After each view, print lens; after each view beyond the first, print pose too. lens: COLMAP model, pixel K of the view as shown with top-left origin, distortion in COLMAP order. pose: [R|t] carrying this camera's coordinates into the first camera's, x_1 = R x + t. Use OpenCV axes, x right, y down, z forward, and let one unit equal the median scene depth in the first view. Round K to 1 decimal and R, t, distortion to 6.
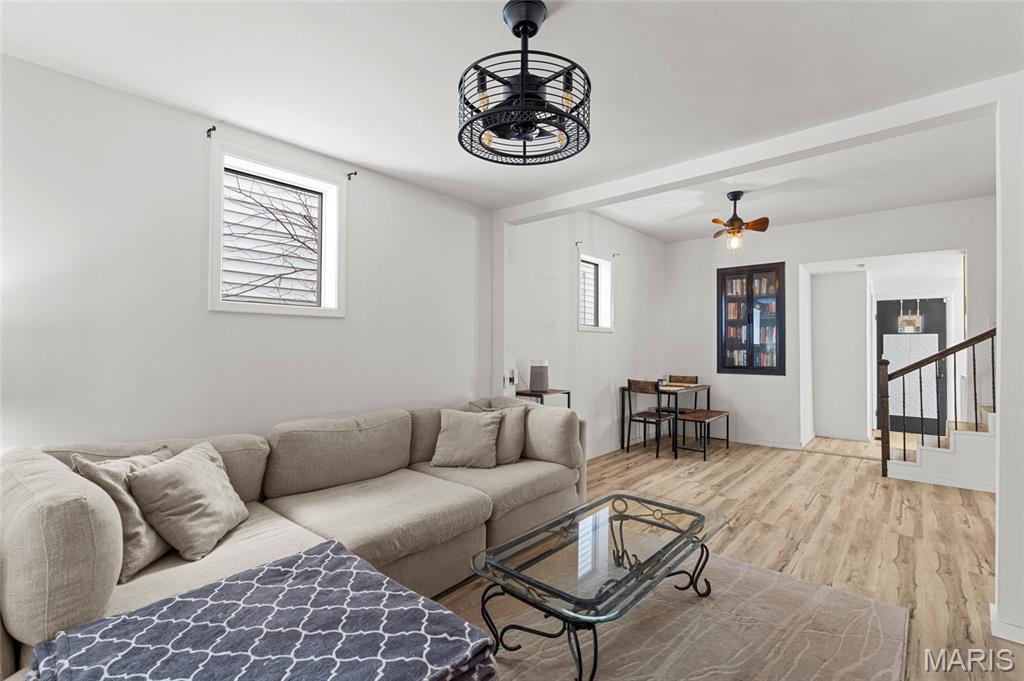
lens RADIAL K [[461.5, 0, 512.0], [0, 461.5, 340.5], [0, 0, 1]] dist [0.003145, 0.000269]
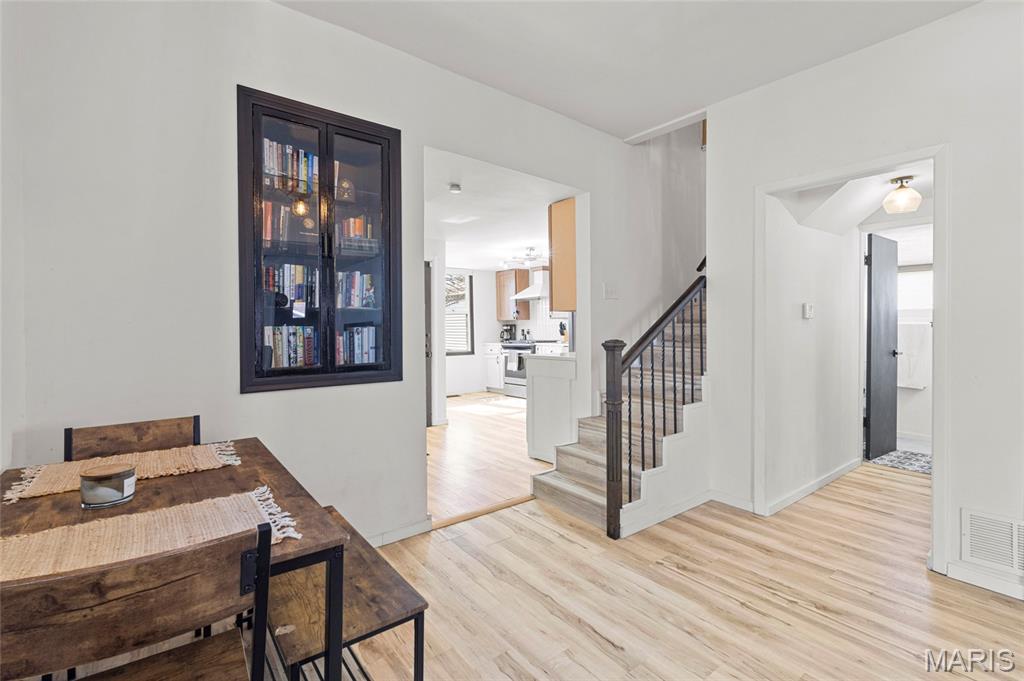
lens RADIAL K [[463.6, 0, 509.3], [0, 463.6, 328.4], [0, 0, 1]] dist [0.001576, 0.000035]
pose [[0.190935, -0.012992, 0.981517, 0.157437], [-0.013184, 0.999788, 0.015798, 0.015291], [-0.981514, -0.015957, 0.190724, 0.789577]]
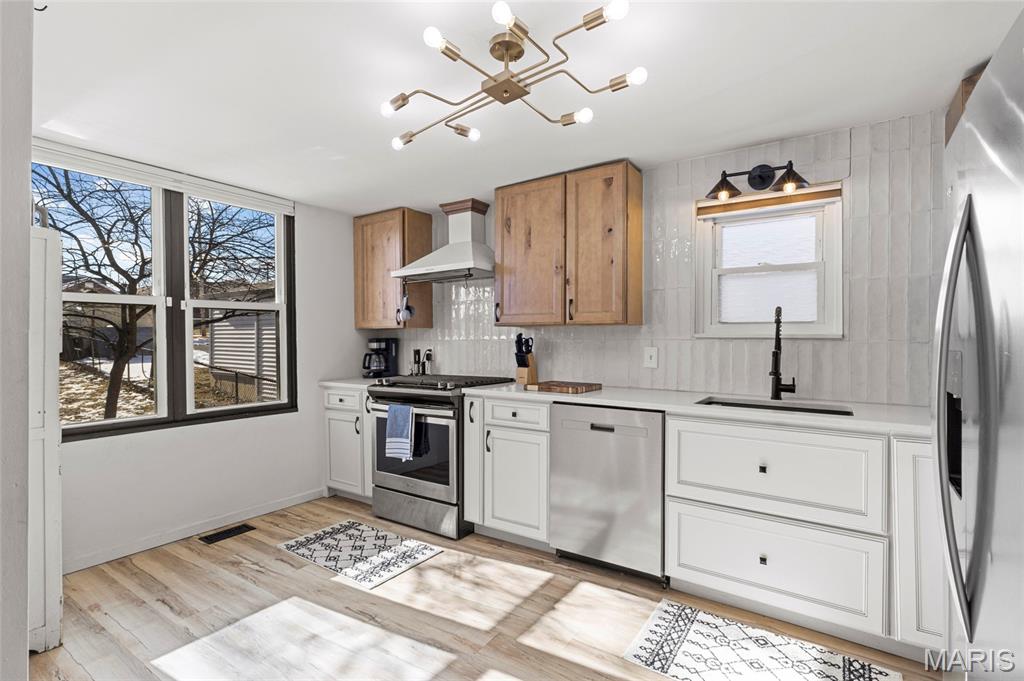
lens RADIAL K [[494.2, 0, 512.0], [0, 494.2, 340.5], [0, 0, 1]] dist [-0.057029, 0.000079]
pose [[-0.119340, -0.014909, 0.992741, 0.933023], [-0.026219, 0.999586, 0.011860, 0.016800], [-0.992507, -0.024614, -0.119682, 0.982779]]
